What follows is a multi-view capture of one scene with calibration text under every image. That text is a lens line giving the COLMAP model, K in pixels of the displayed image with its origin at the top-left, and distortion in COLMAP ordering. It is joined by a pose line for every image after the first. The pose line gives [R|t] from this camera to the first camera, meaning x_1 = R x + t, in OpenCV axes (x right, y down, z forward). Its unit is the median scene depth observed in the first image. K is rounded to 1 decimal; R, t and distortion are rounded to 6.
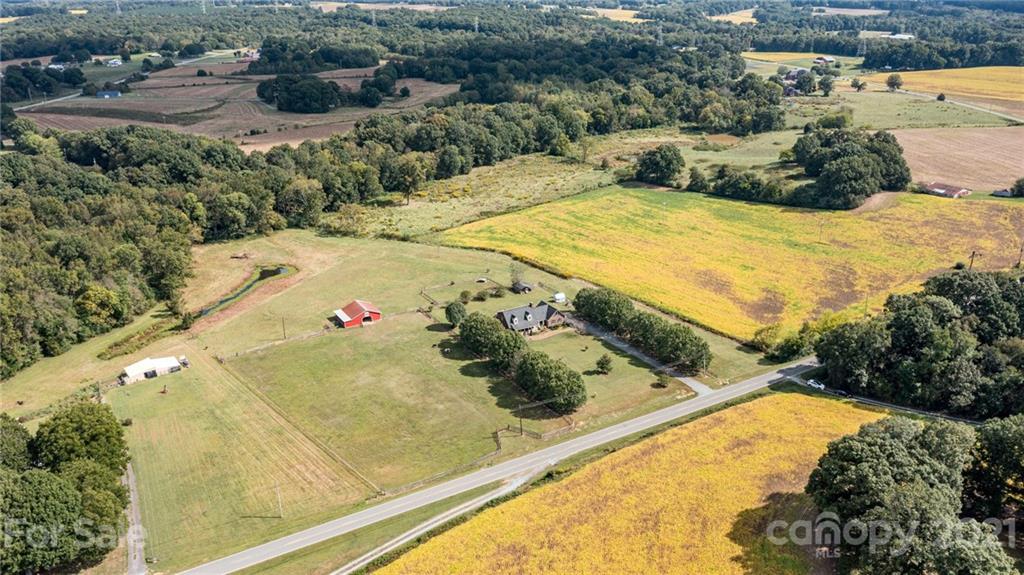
lens RADIAL K [[810.9, 0, 512.0], [0, 810.9, 287.5], [0, 0, 1]] dist [-0.013922, 0.003204]
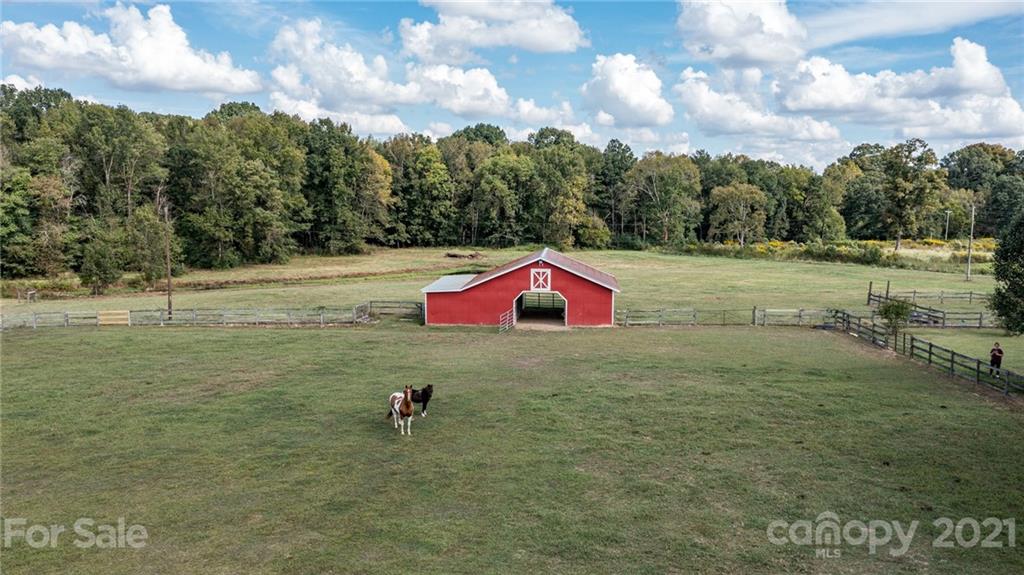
lens RADIAL K [[810.9, 0, 512.0], [0, 810.9, 287.5], [0, 0, 1]] dist [-0.013922, 0.003204]
pose [[0.815580, 0.070523, -0.574331, -0.053040], [-0.219499, 0.956069, -0.194301, 0.057781], [0.535397, 0.284533, 0.795230, 0.640434]]
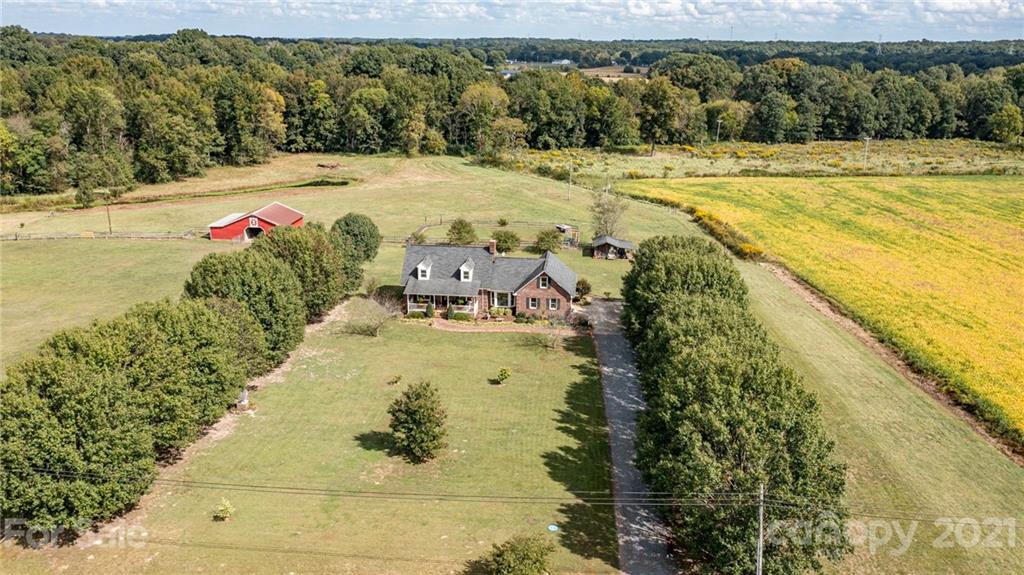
lens RADIAL K [[810.9, 0, 512.0], [0, 810.9, 287.5], [0, 0, 1]] dist [-0.013922, 0.003204]
pose [[0.803970, 0.183466, -0.565661, 0.184445], [-0.228091, 0.973603, -0.008407, 0.030611], [0.549187, 0.135782, 0.824595, 0.520150]]
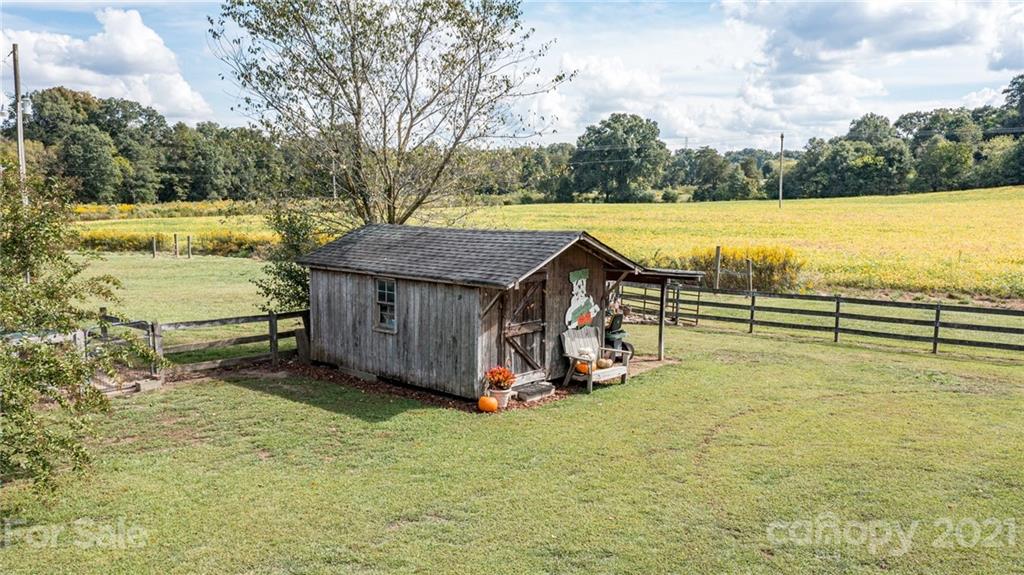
lens RADIAL K [[810.9, 0, 512.0], [0, 810.9, 287.5], [0, 0, 1]] dist [-0.013922, 0.003204]
pose [[0.954528, -0.026886, 0.296906, -0.000369], [0.097785, 0.969062, -0.226619, 0.009706], [-0.281627, 0.245347, 0.927626, 0.796273]]
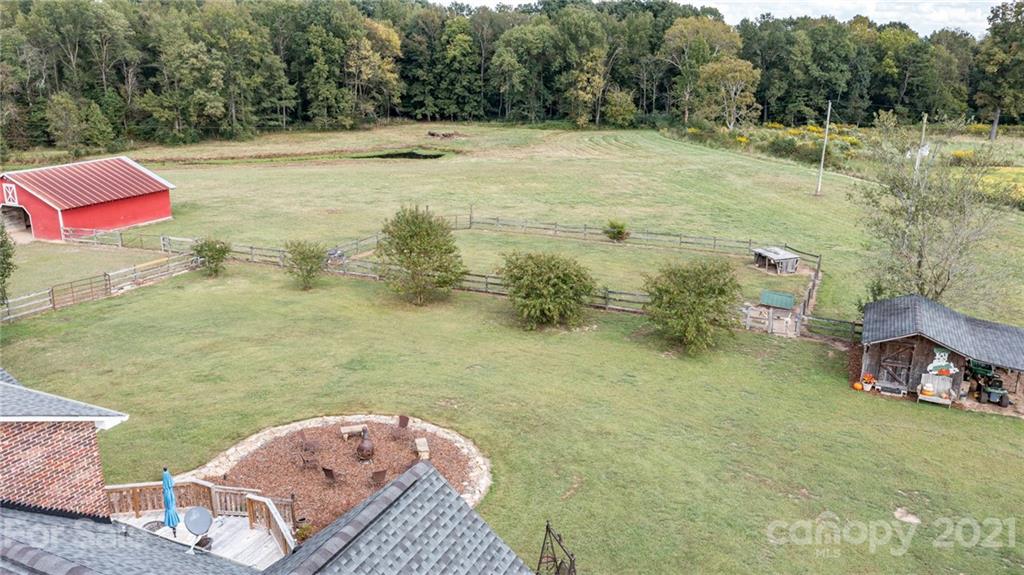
lens RADIAL K [[810.9, 0, 512.0], [0, 810.9, 287.5], [0, 0, 1]] dist [-0.013922, 0.003204]
pose [[0.571907, 0.233977, -0.786243, 0.054822], [-0.302687, 0.951016, 0.062839, 0.002029], [0.762432, 0.202047, 0.614714, 0.746329]]
